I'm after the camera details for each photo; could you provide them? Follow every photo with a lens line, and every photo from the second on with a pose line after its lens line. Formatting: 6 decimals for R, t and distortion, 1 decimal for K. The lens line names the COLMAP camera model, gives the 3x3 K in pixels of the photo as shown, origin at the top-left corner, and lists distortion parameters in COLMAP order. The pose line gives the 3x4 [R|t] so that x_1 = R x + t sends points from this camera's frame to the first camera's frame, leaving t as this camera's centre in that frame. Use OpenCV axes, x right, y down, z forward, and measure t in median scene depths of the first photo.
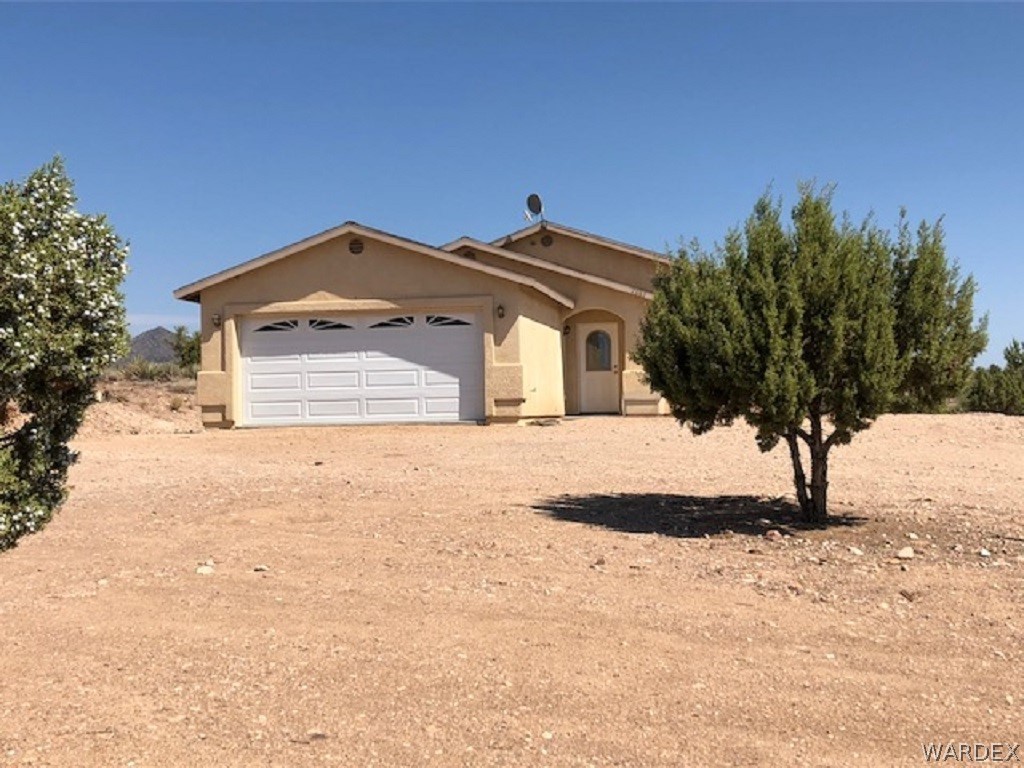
lens RADIAL K [[1243.2, 0, 512.0], [0, 1243.2, 384.0], [0, 0, 1]] dist [0.195939, -0.001691]
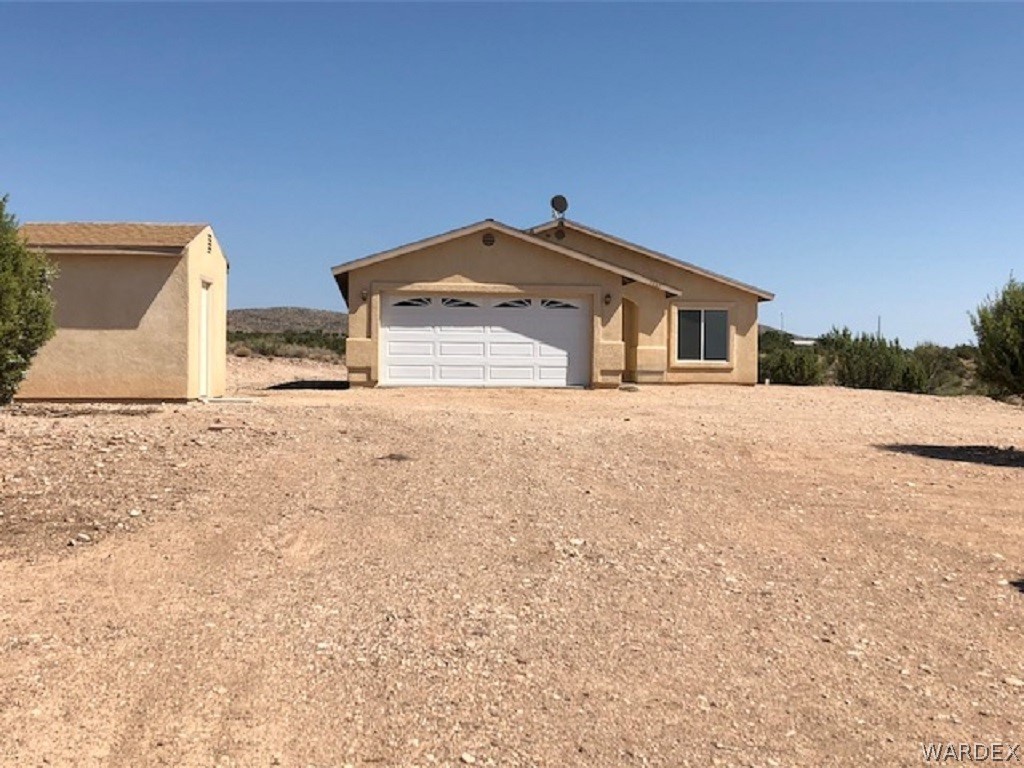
lens RADIAL K [[1243.2, 0, 512.0], [0, 1243.2, 384.0], [0, 0, 1]] dist [0.195939, -0.001691]
pose [[0.952467, 0.024412, 0.303662, -0.462850], [-0.034933, 0.998961, 0.029264, -0.006505], [-0.302632, -0.038481, 0.952330, -0.158184]]
